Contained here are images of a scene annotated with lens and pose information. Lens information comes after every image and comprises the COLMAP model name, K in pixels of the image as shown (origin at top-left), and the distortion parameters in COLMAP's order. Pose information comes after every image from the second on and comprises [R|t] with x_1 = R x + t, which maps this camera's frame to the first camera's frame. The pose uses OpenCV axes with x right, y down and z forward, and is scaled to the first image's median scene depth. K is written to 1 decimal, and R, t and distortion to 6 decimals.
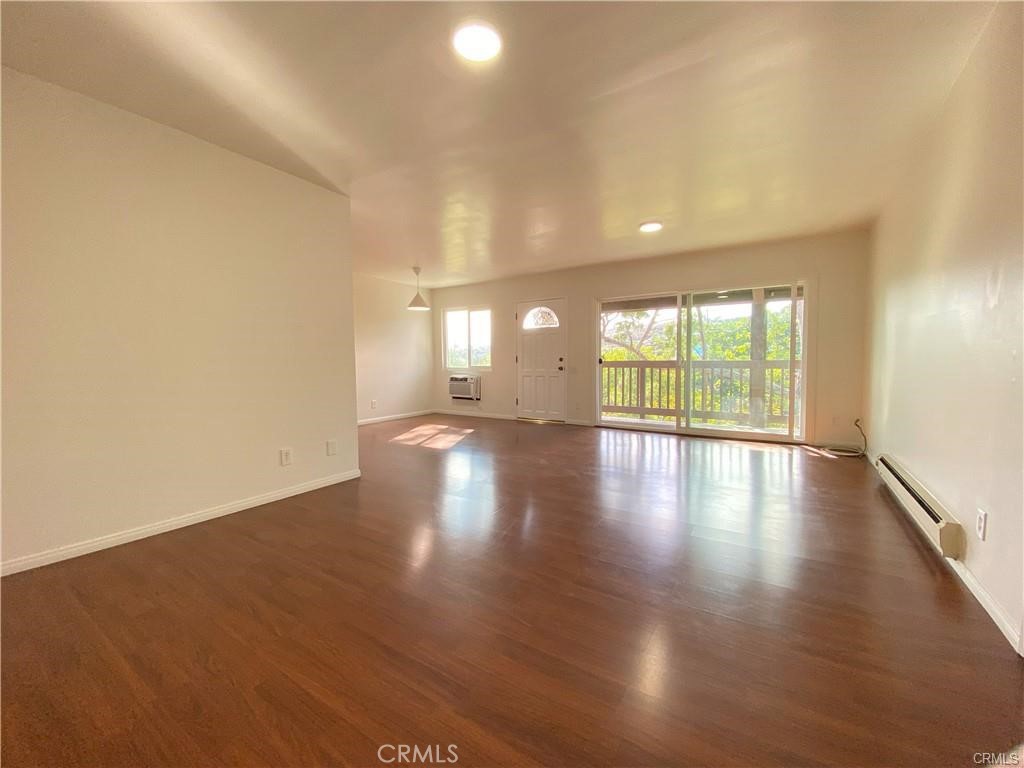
lens RADIAL K [[412.7, 0, 507.5], [0, 412.7, 382.8], [0, 0, 1]] dist [0.016910, -0.017791]
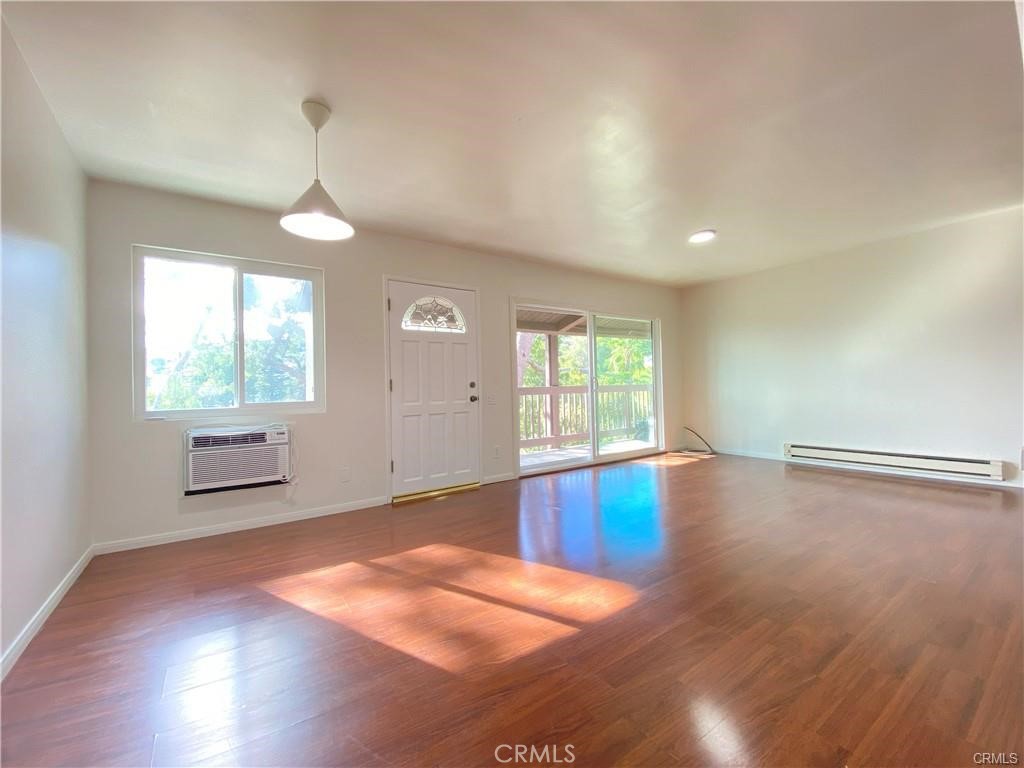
lens RADIAL K [[412.7, 0, 507.5], [0, 412.7, 382.8], [0, 0, 1]] dist [0.016910, -0.017791]
pose [[0.363397, 0.010846, 0.931571, -0.417259], [0.077681, 0.996097, -0.041900, -0.027009], [-0.928390, 0.087592, 0.361137, 0.674383]]
